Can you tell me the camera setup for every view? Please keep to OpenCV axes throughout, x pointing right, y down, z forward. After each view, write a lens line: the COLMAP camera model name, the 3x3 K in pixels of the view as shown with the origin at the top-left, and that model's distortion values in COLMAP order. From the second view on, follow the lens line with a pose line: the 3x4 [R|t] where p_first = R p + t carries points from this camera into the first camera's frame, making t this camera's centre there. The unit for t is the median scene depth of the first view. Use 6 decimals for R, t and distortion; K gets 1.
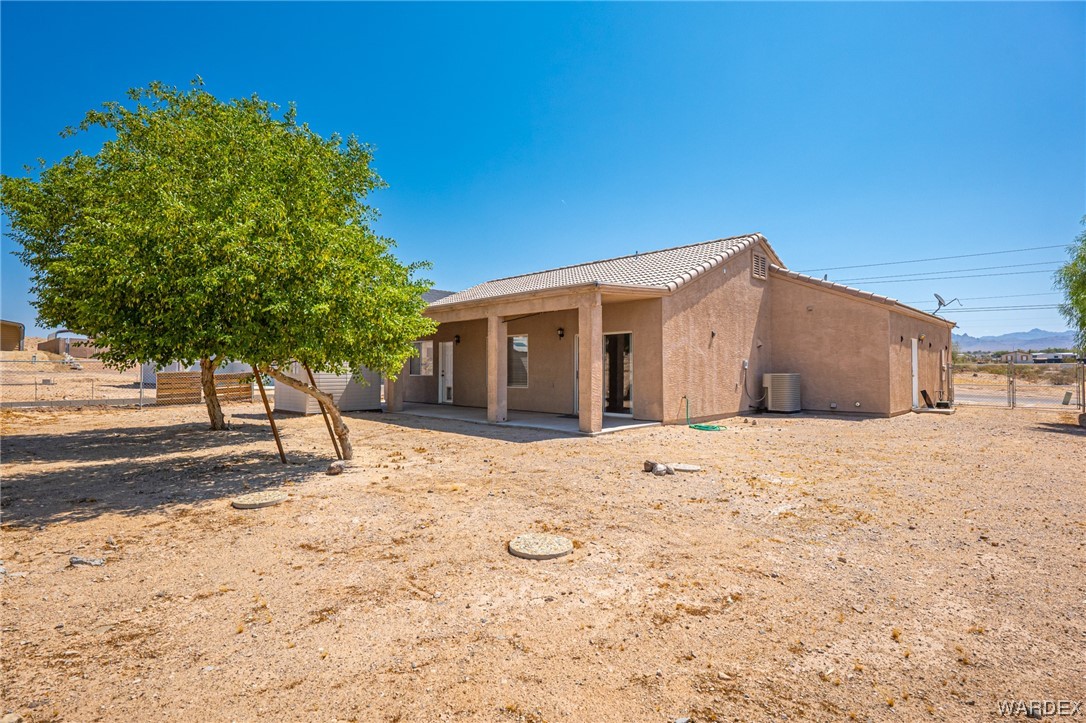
lens RADIAL K [[546.0, 0, 540.9], [0, 546.0, 360.8], [0, 0, 1]] dist [-0.001075, 0.000553]
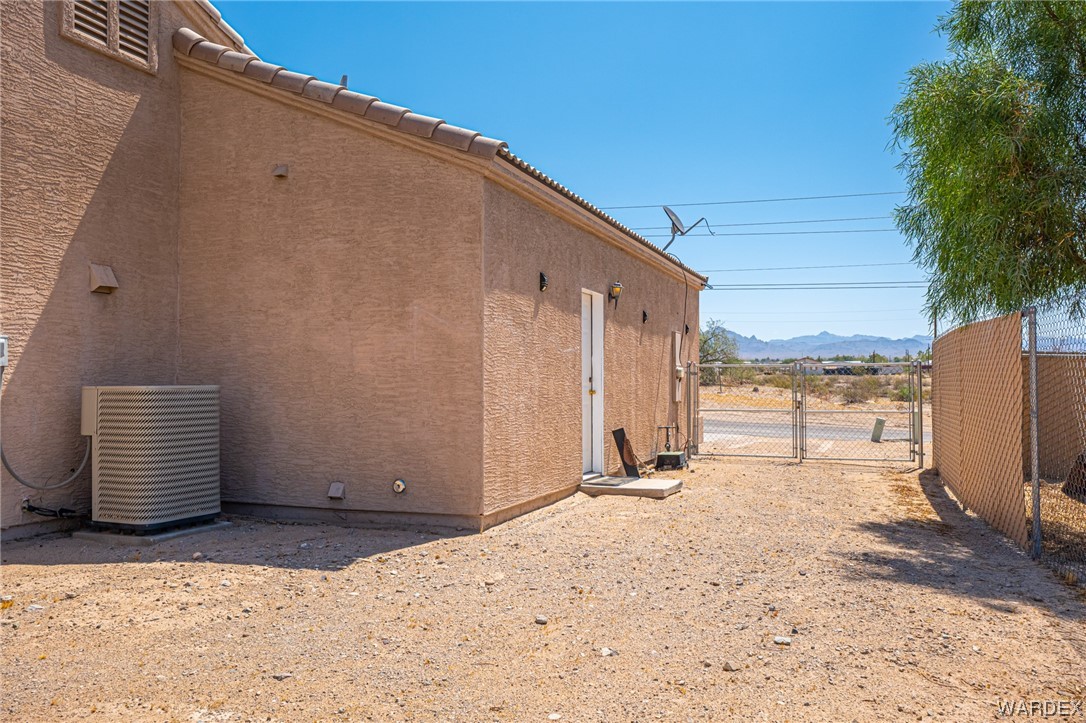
lens RADIAL K [[906.1, 0, 543.0], [0, 906.1, 361.5], [0, 0, 1]] dist [0.004034, 0.001583]
pose [[0.906886, 0.010415, 0.421247, 0.408457], [-0.007684, 0.999937, -0.008179, 0.012802], [-0.421306, 0.004180, 0.906909, 0.472813]]
